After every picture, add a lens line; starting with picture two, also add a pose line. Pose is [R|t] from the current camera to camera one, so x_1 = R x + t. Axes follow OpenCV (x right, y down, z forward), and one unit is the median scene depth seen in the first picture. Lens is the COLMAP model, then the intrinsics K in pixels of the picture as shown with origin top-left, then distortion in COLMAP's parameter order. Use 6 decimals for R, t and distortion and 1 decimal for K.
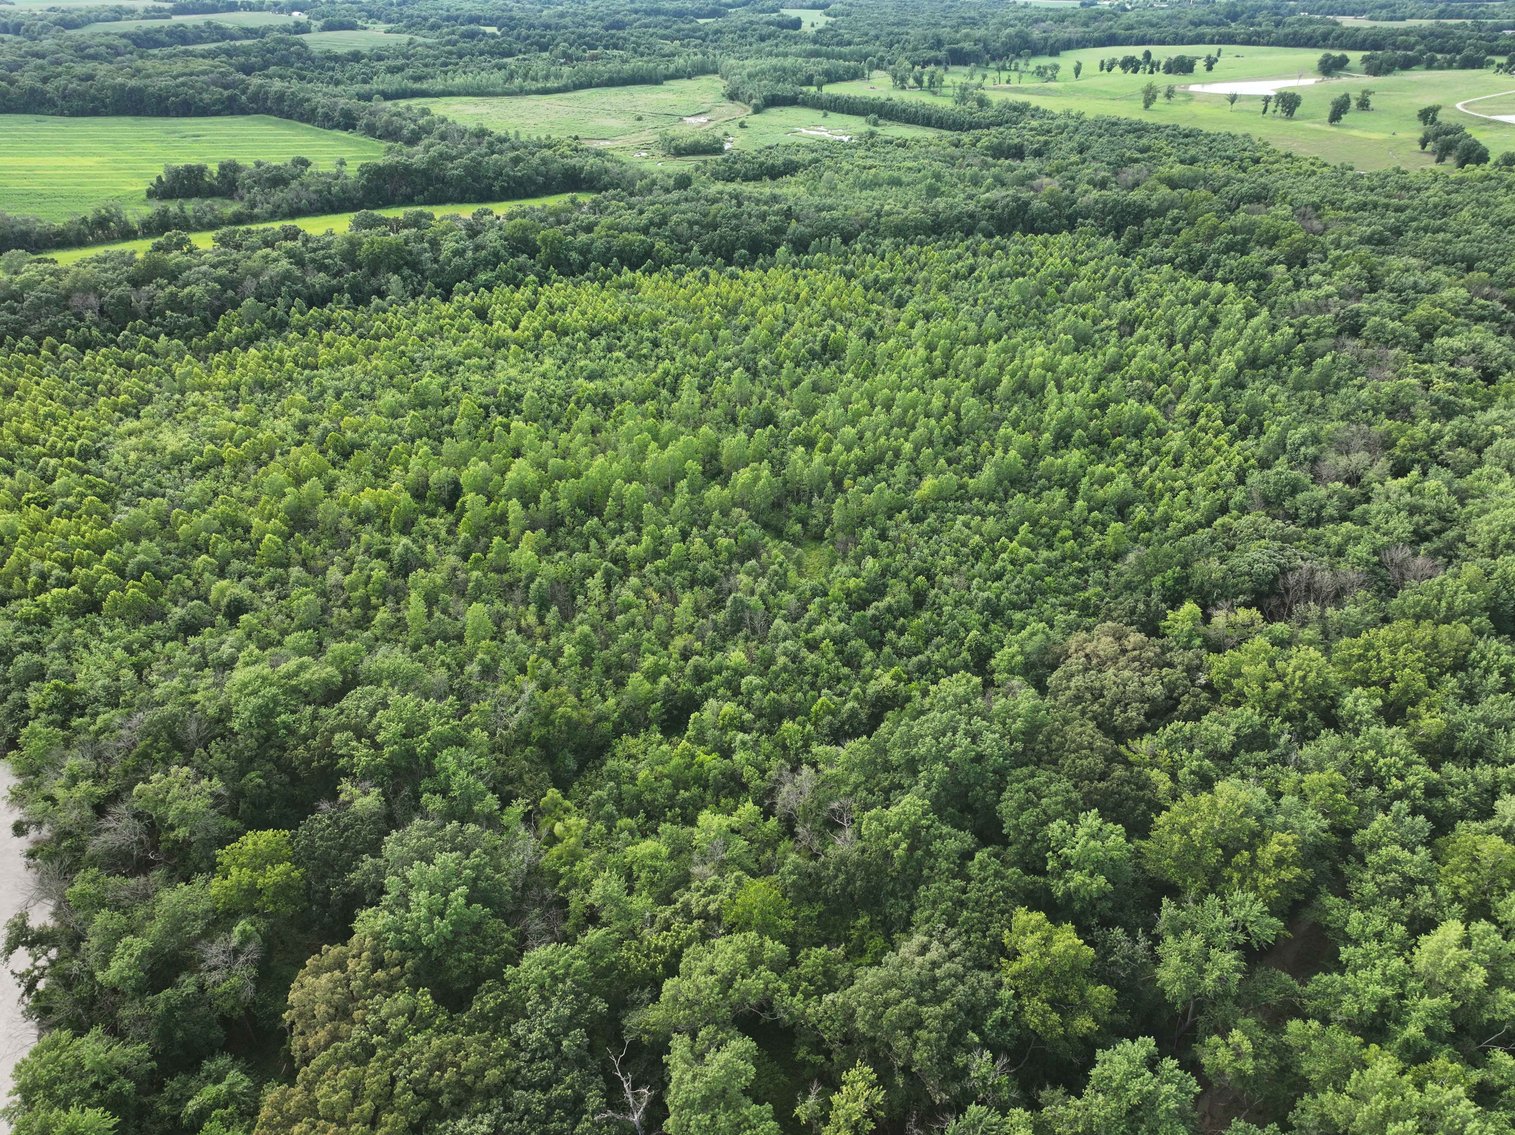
lens RADIAL K [[1062.2, 0, 758.0], [0, 1062.2, 565.8], [0, 0, 1]] dist [-0.003974, 0.024311]
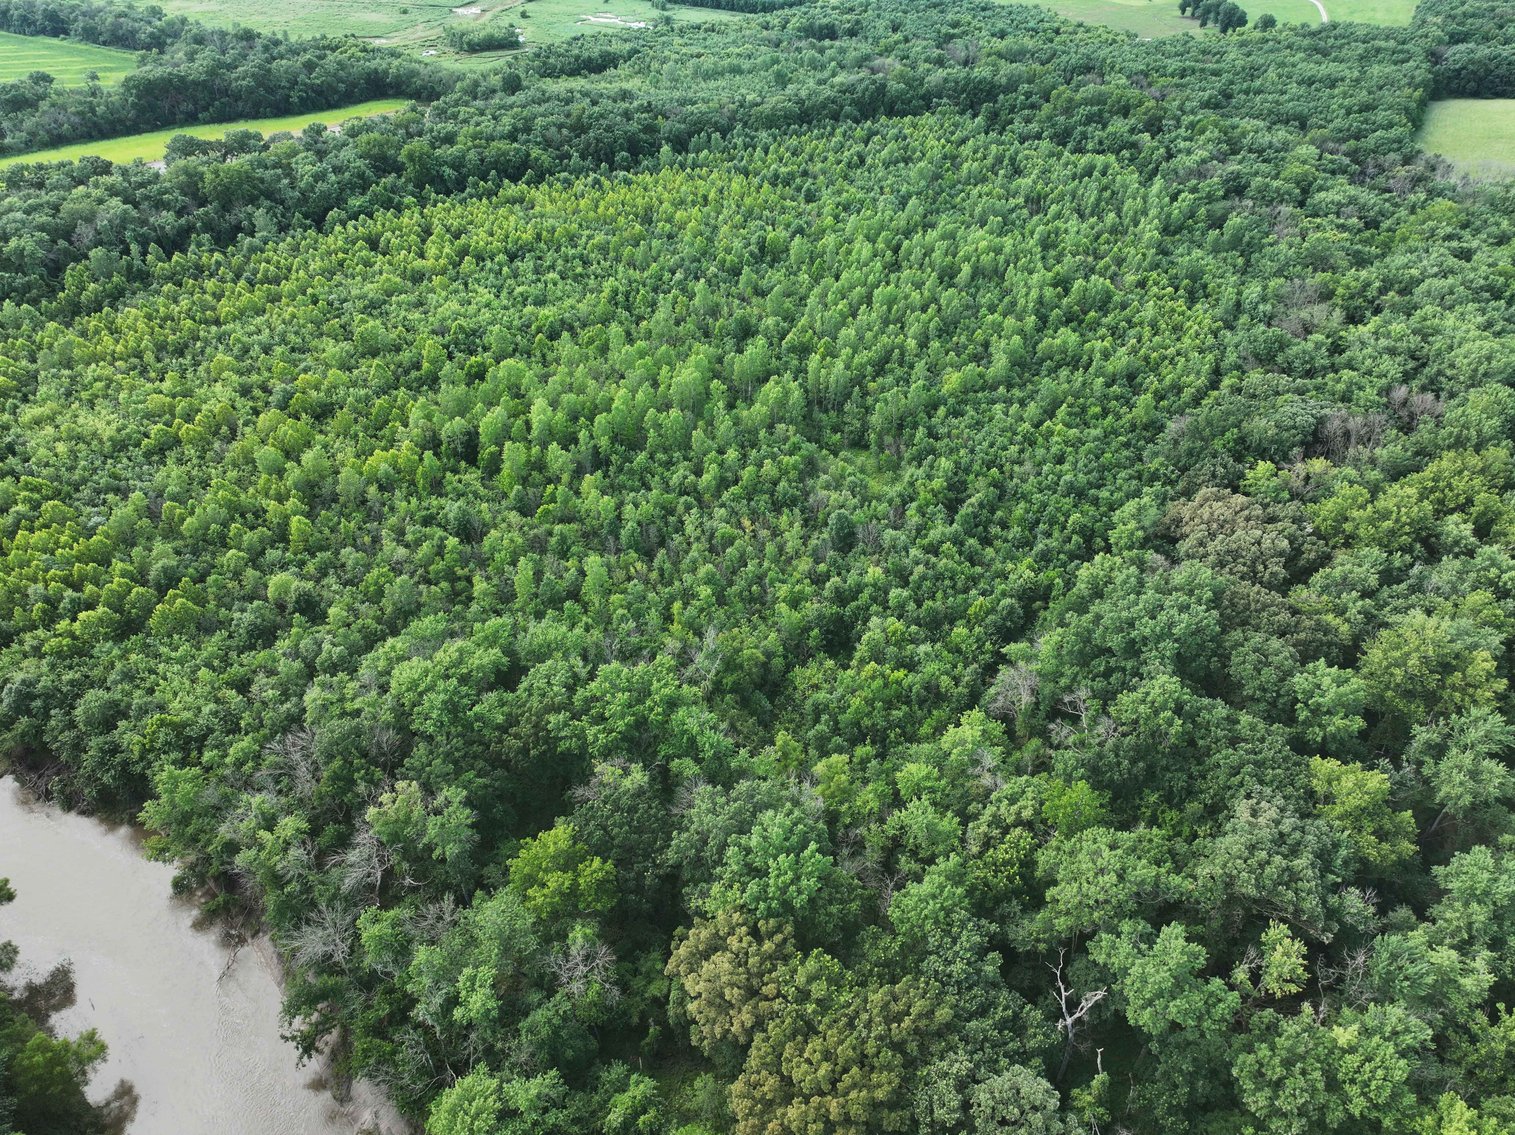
lens RADIAL K [[1062.2, 0, 754.6], [0, 1062.2, 567.3], [0, 0, 1]] dist [-0.003974, 0.024311]
pose [[0.966690, -0.147827, 0.208945, -0.204902], [0.128183, 0.986209, 0.104694, -0.022772], [-0.221541, -0.074424, 0.972307, 0.035275]]
